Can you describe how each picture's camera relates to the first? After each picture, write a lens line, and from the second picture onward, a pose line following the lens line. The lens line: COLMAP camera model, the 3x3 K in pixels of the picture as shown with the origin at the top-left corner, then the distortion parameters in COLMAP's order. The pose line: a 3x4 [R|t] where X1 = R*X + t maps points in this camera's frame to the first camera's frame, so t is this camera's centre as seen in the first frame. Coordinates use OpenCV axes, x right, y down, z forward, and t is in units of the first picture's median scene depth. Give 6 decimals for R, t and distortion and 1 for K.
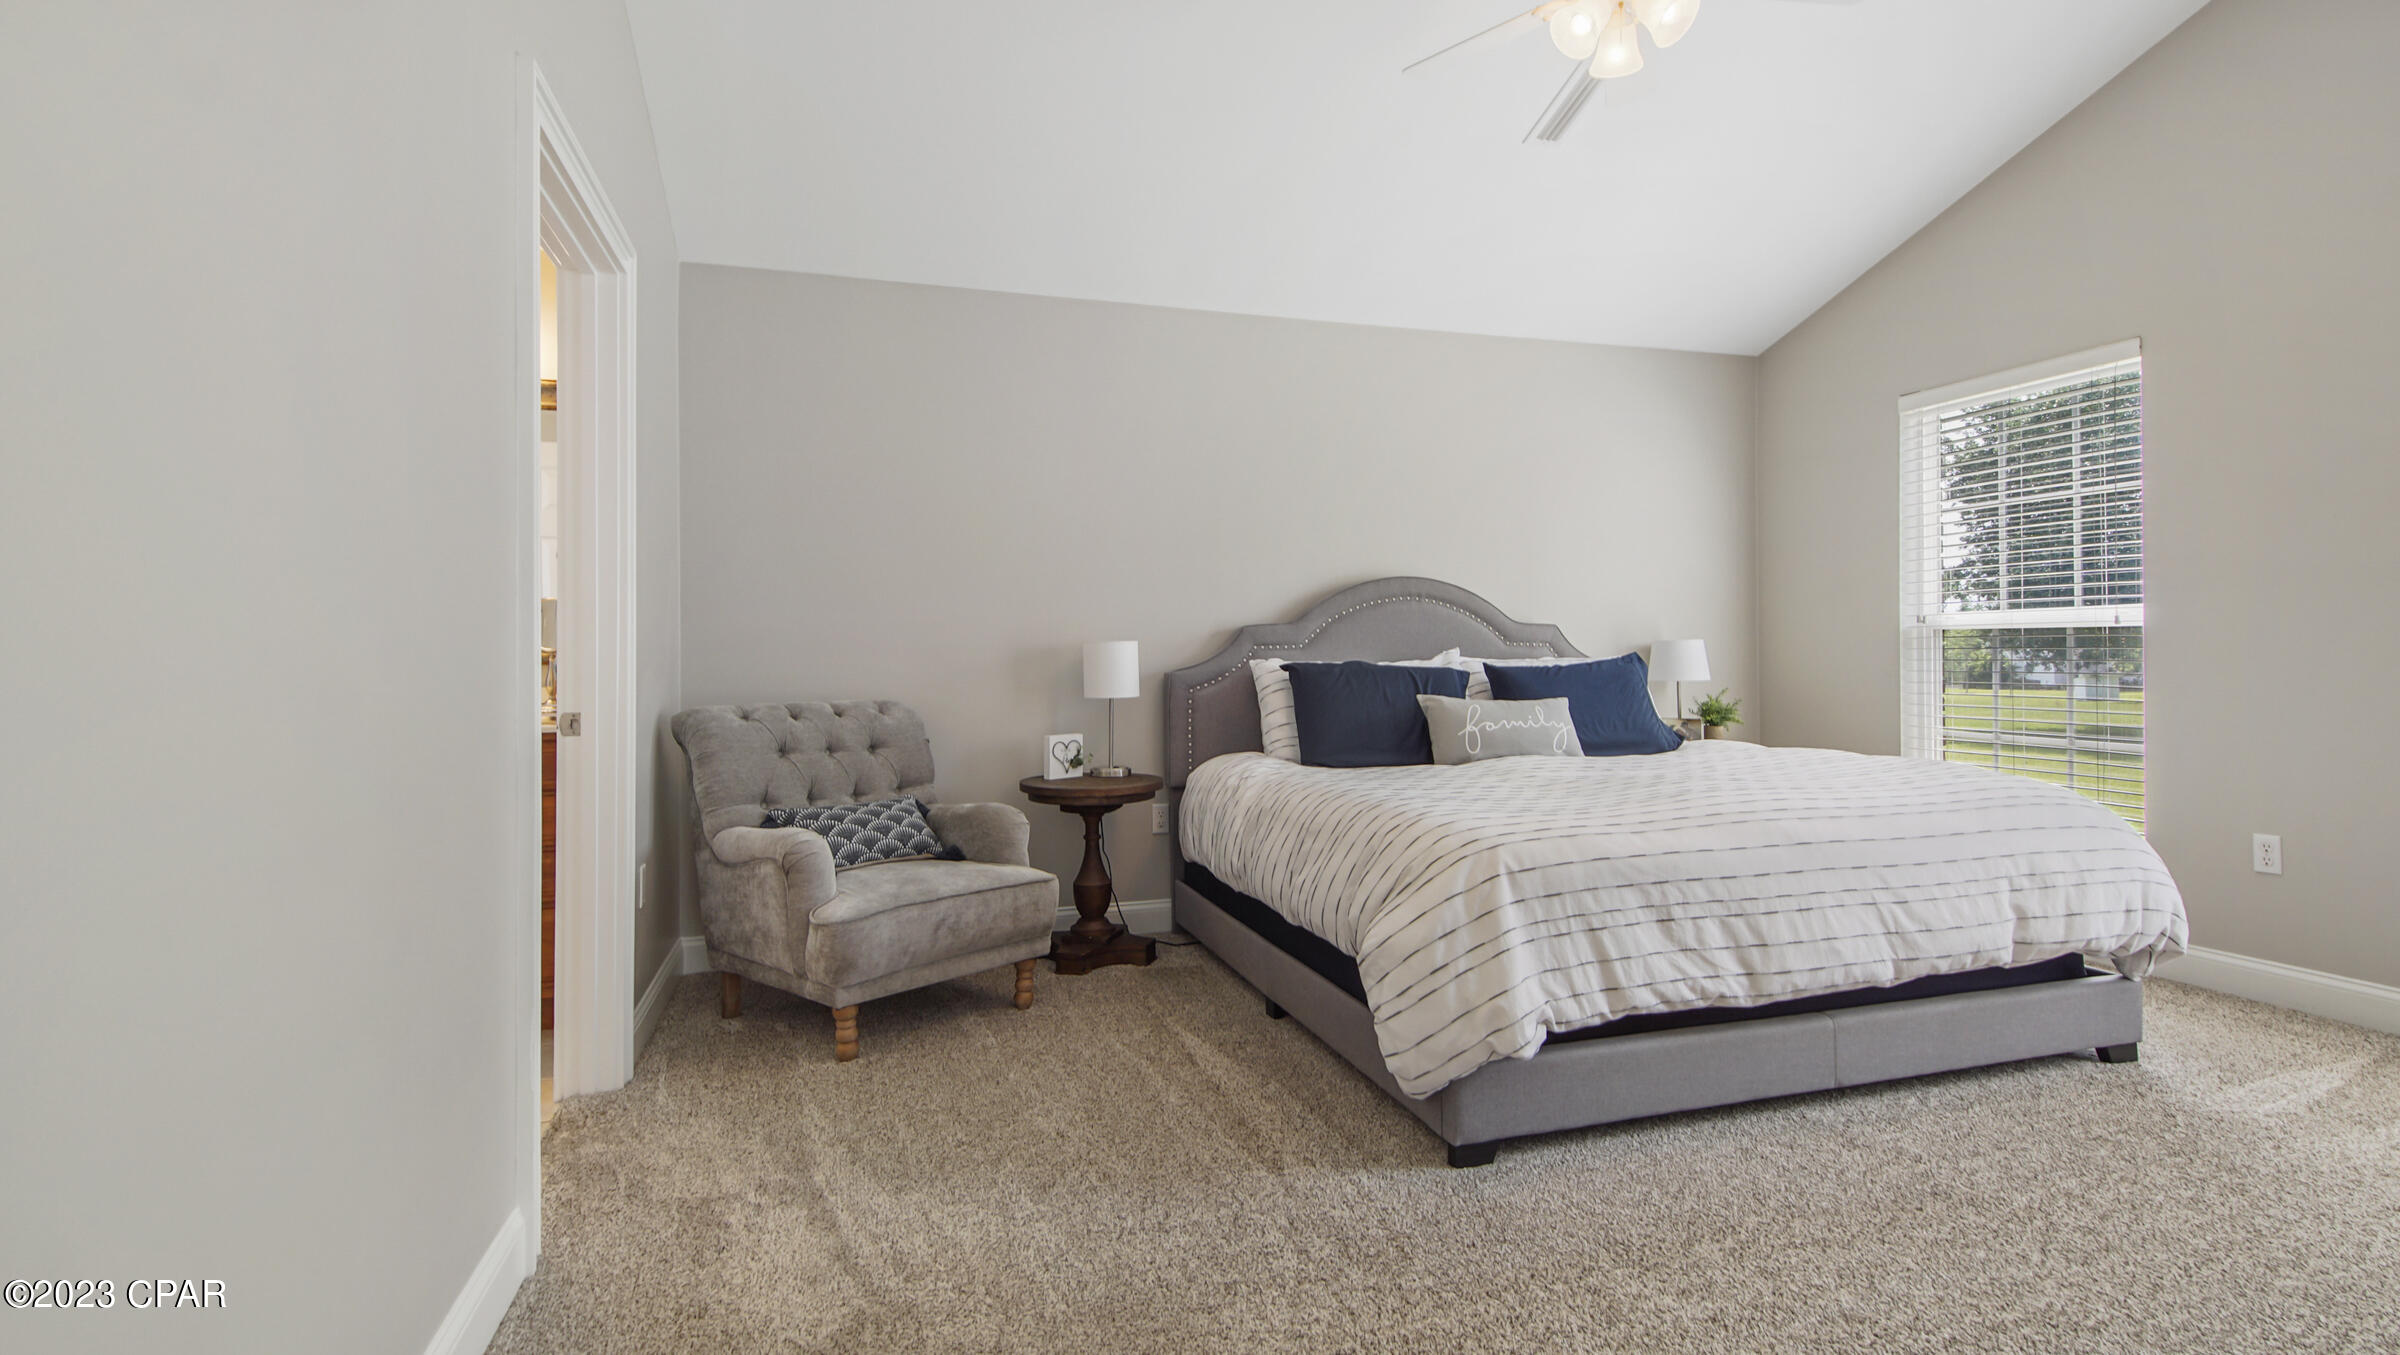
lens RADIAL K [[1123.8, 0, 1204.0], [0, 1123.8, 667.0], [0, 0, 1]] dist [0.000904, 0.000067]
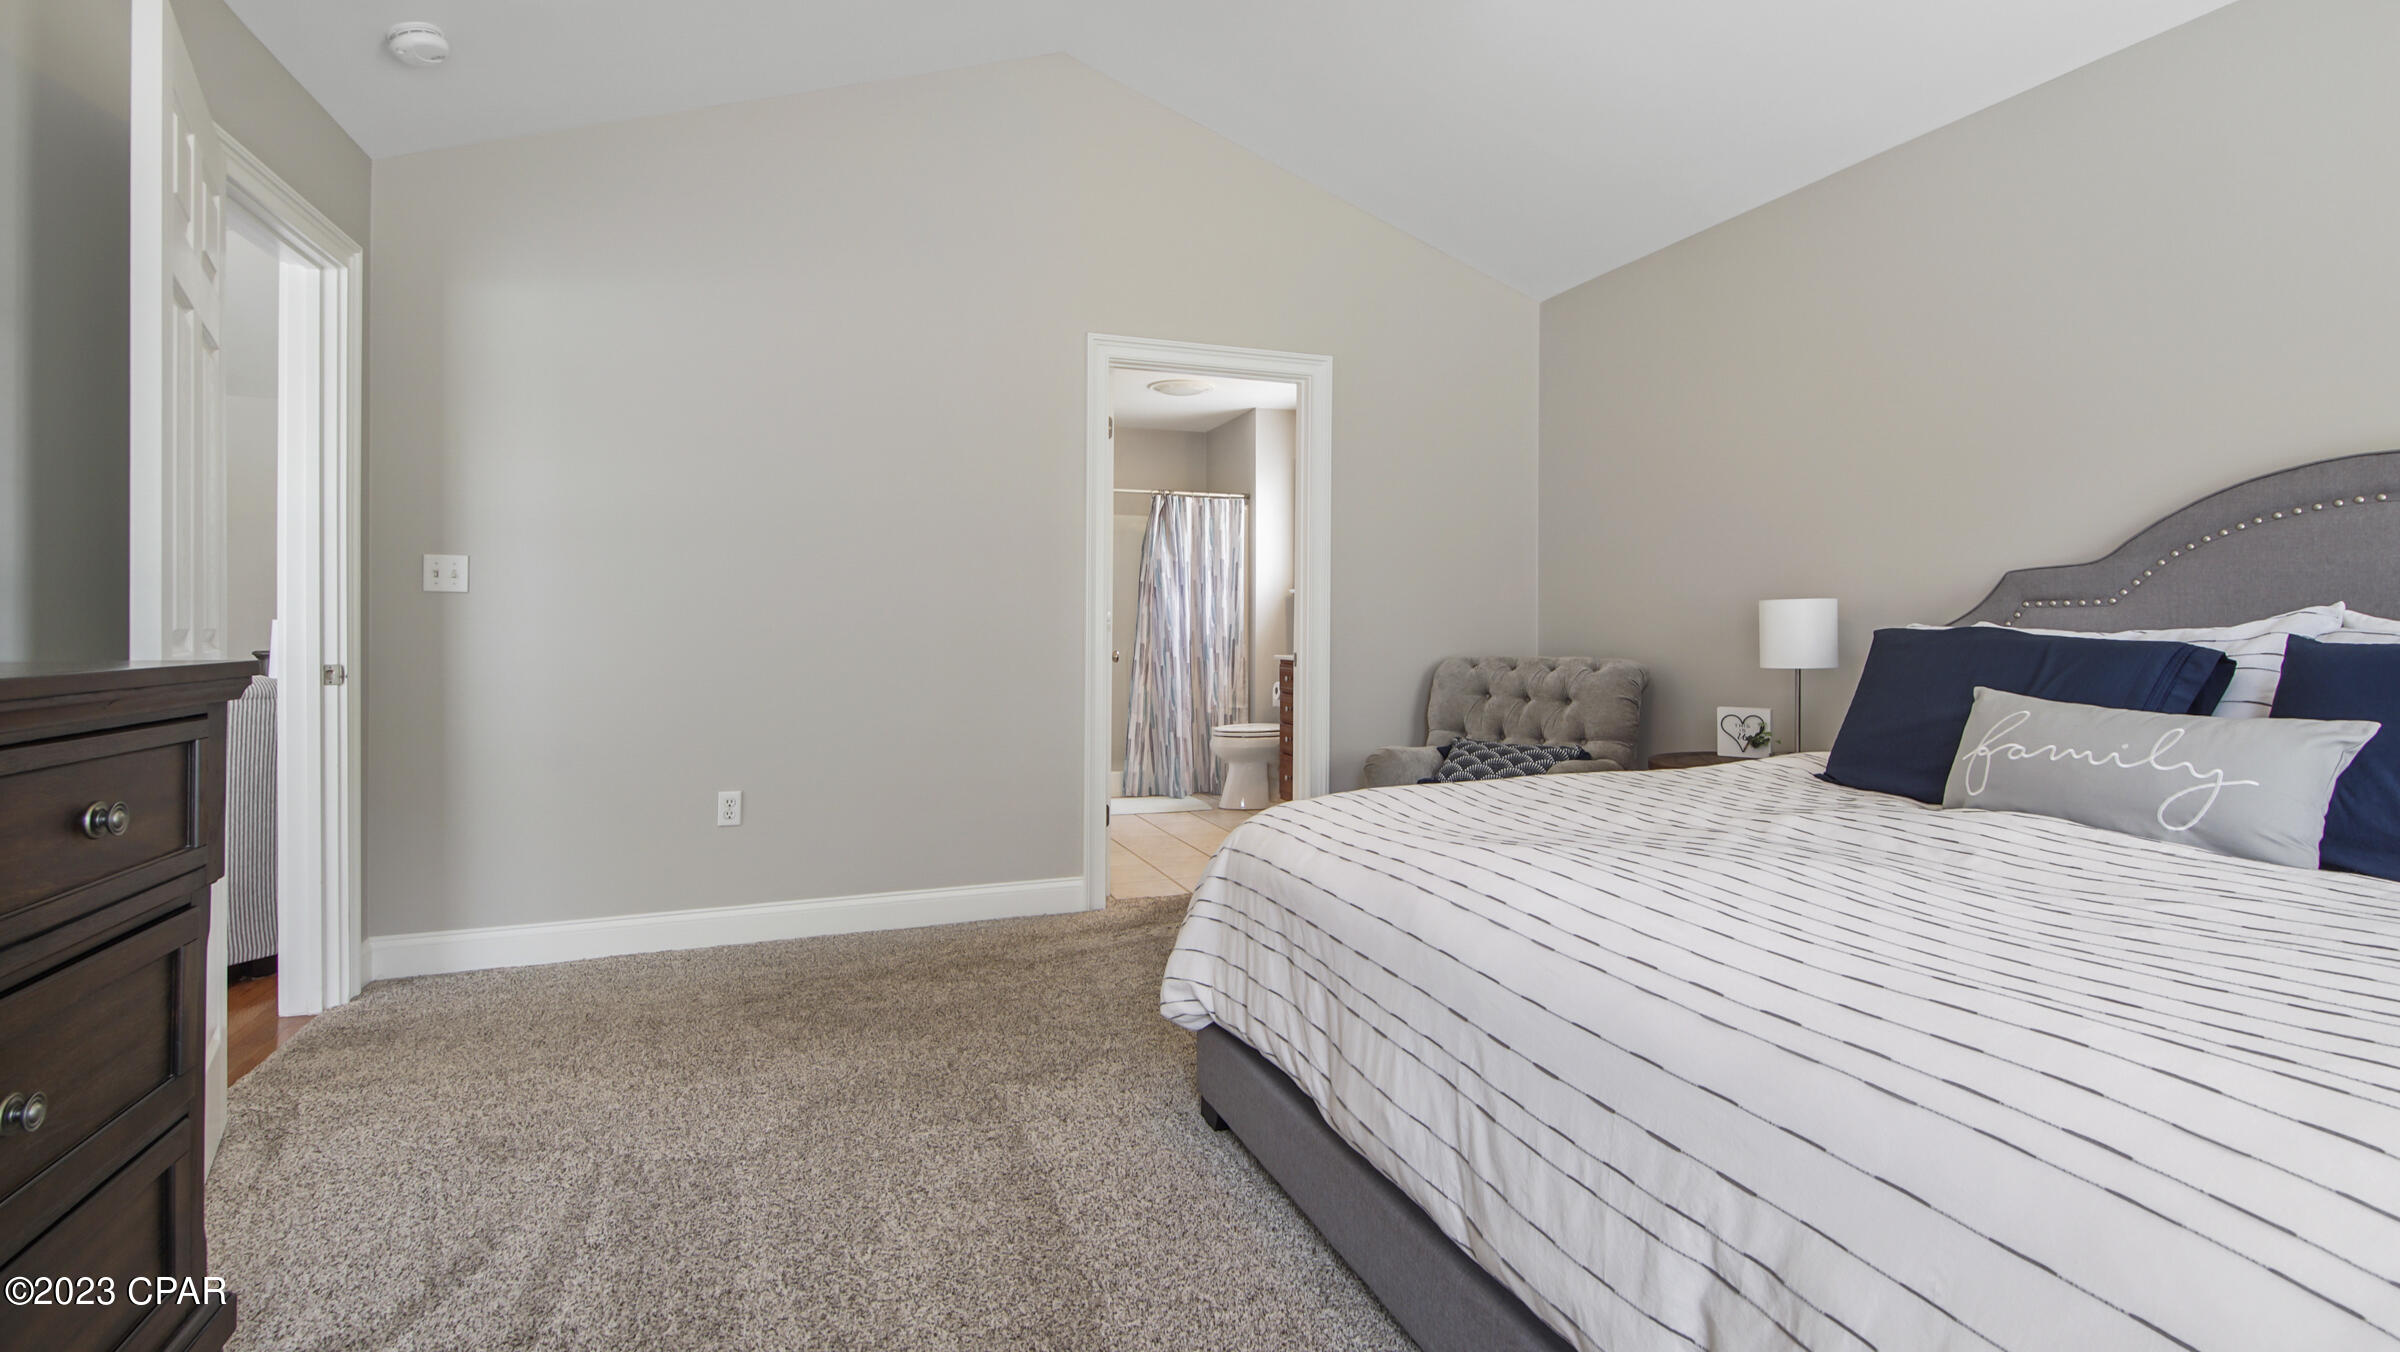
lens RADIAL K [[1123.8, 0, 1204.0], [0, 1123.8, 665.5], [0, 0, 1]] dist [0.000904, 0.000067]
pose [[0.052629, 0.049865, -0.997368, 0.724277], [-0.009182, 0.998734, 0.049449, -0.010814], [0.998572, 0.006555, 0.053020, 0.551910]]
